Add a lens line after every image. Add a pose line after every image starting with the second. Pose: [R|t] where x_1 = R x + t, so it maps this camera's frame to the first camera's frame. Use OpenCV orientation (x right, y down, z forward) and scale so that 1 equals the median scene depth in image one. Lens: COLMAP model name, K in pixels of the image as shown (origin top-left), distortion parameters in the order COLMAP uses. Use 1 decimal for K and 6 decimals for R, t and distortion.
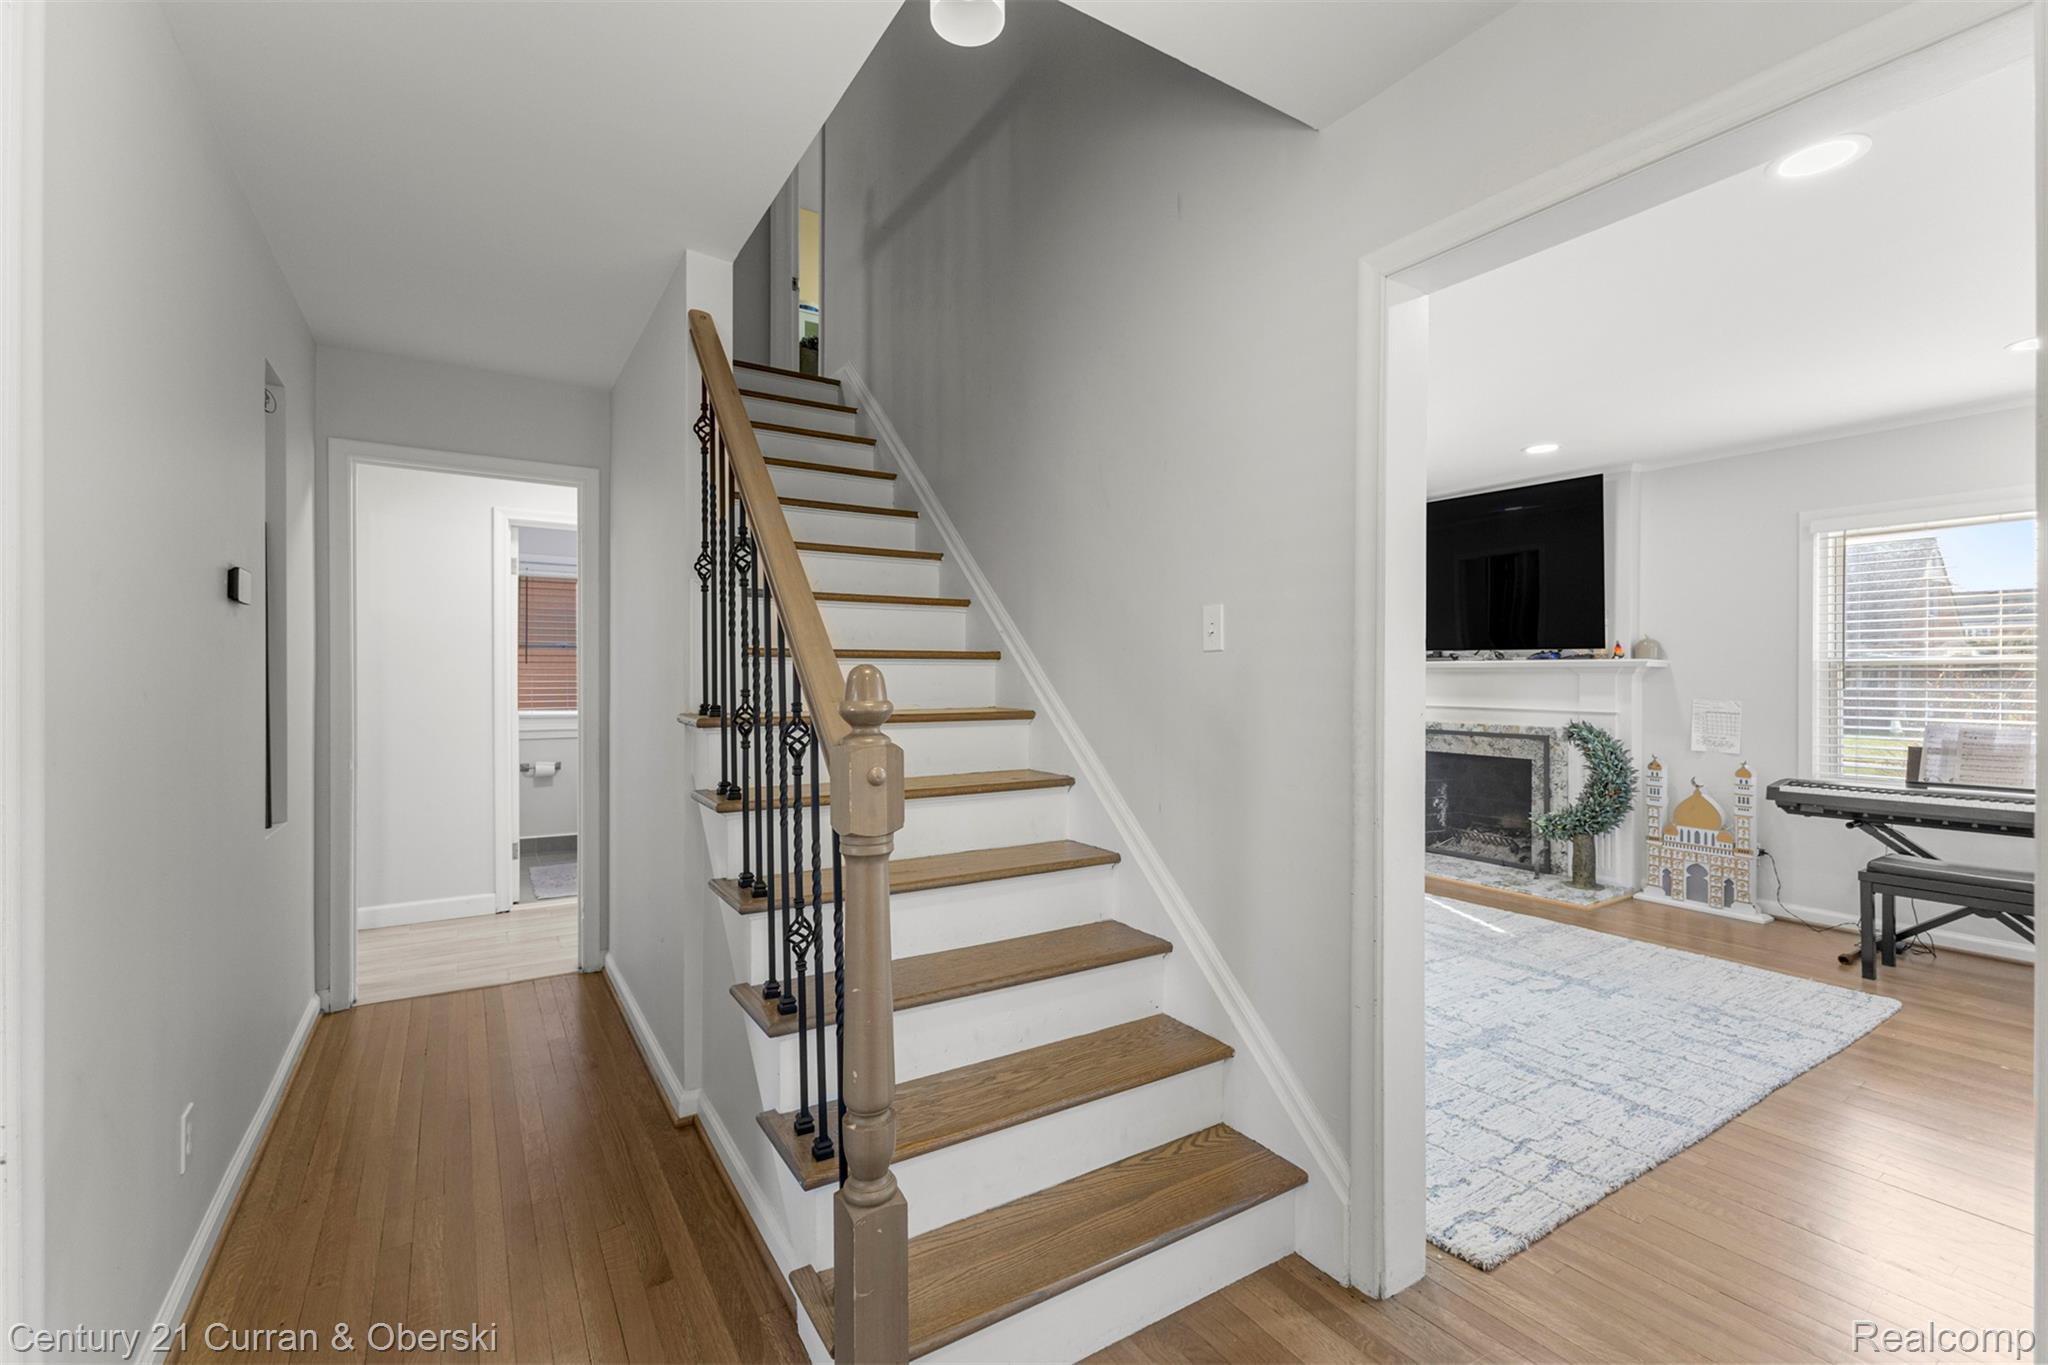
lens RADIAL K [[894.4, 0, 1025.2], [0, 894.4, 678.2], [0, 0, 1]] dist [0.000921, 0.001851]
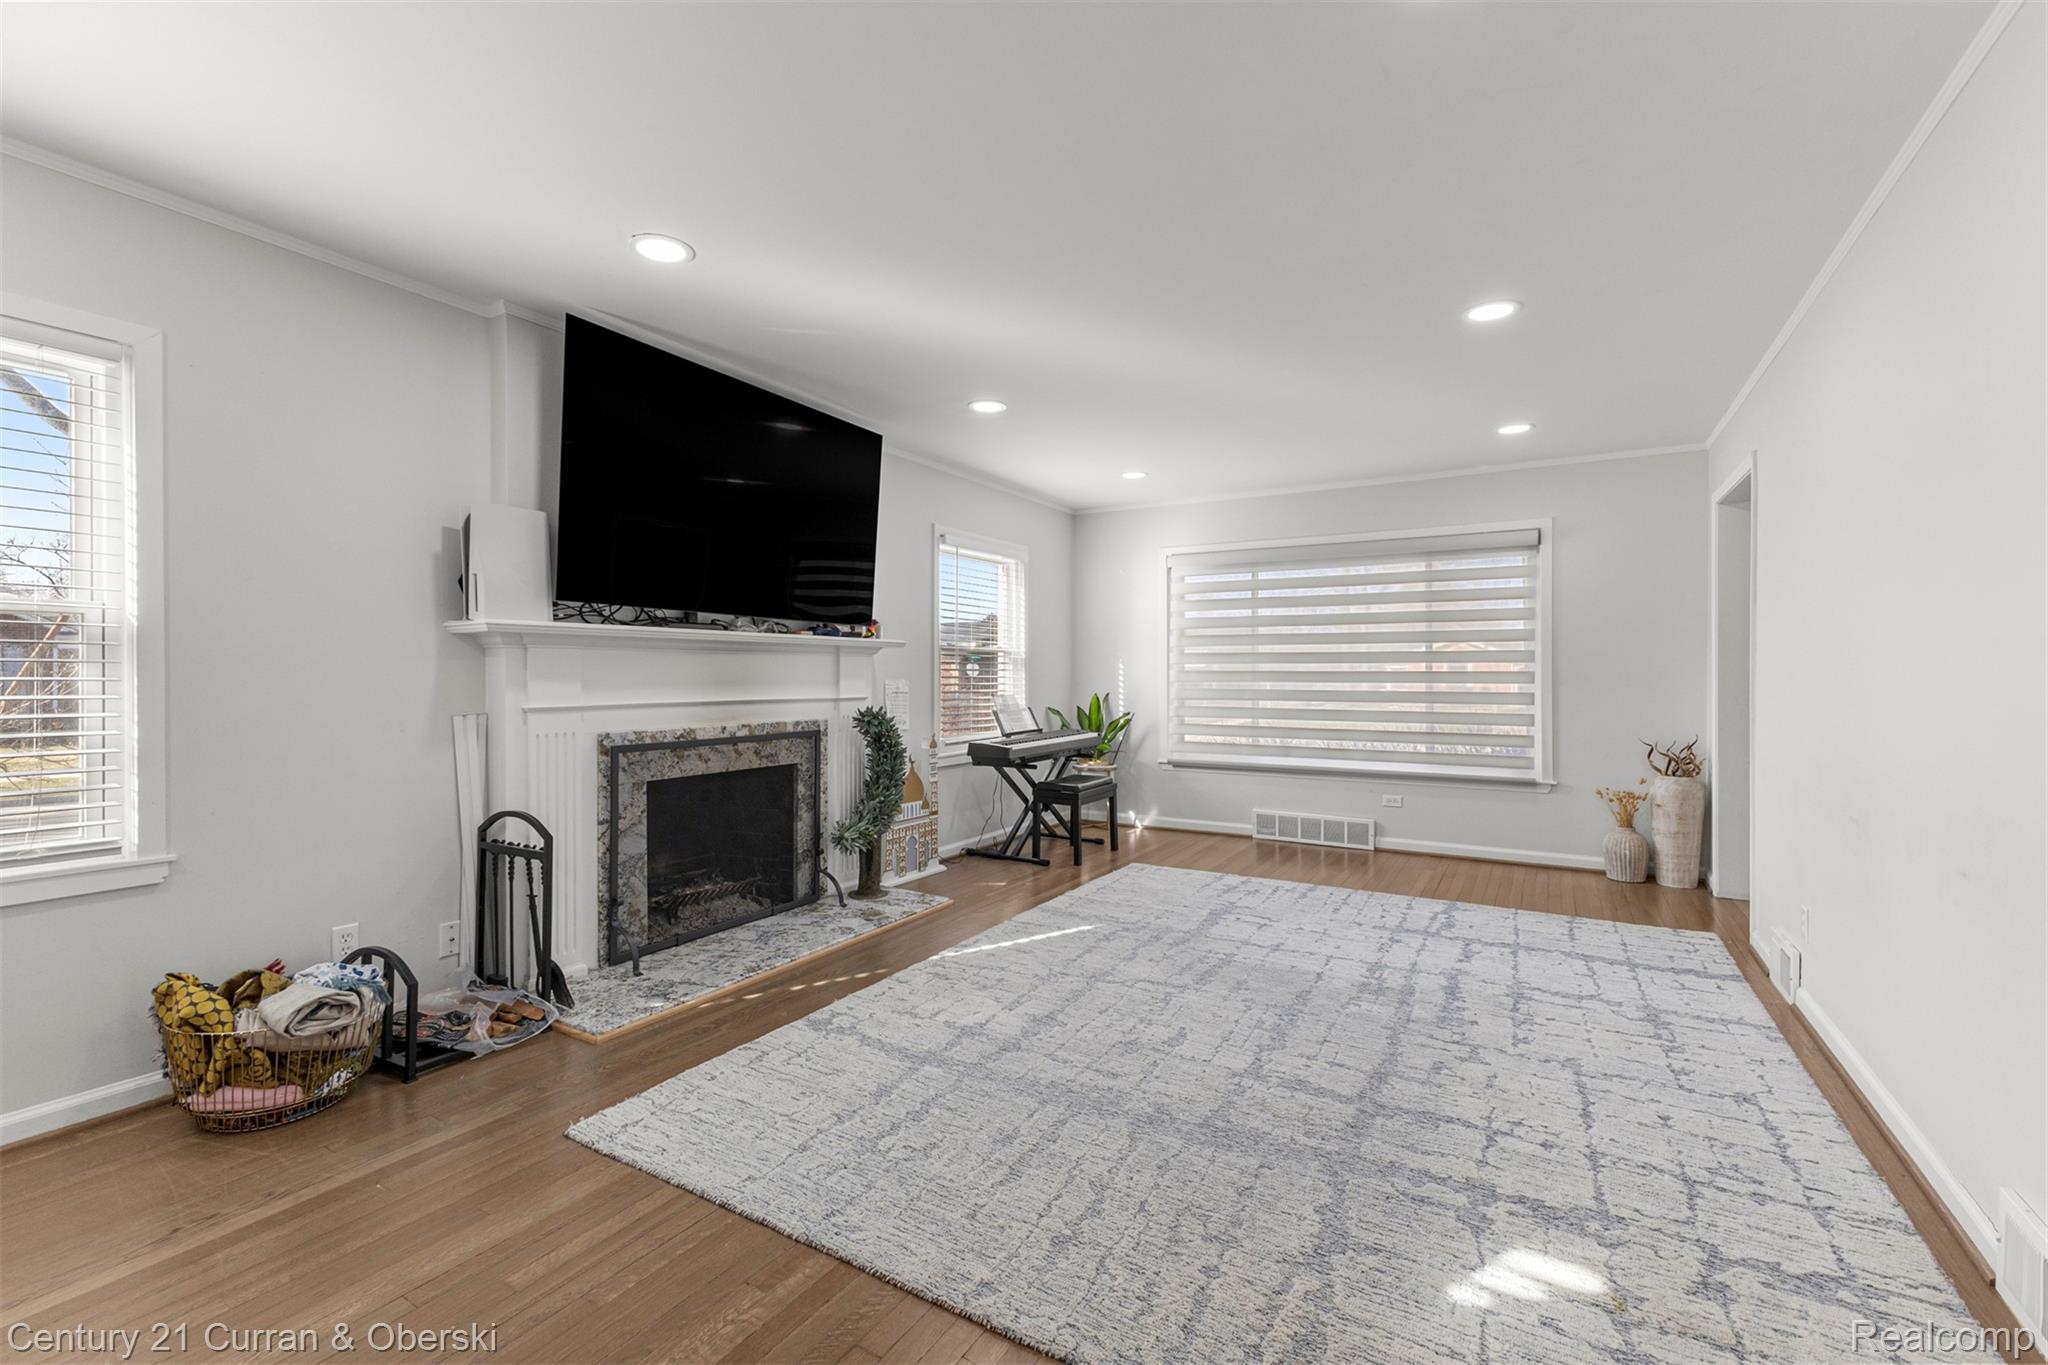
lens RADIAL K [[894.4, 0, 1023.9], [0, 894.4, 682.1], [0, 0, 1]] dist [0.000921, 0.001851]
pose [[-0.458134, -0.005260, 0.888868, -0.211421], [0.005655, 0.999945, 0.008832, 0.014494], [-0.888865, 0.009073, -0.458079, 1.179517]]
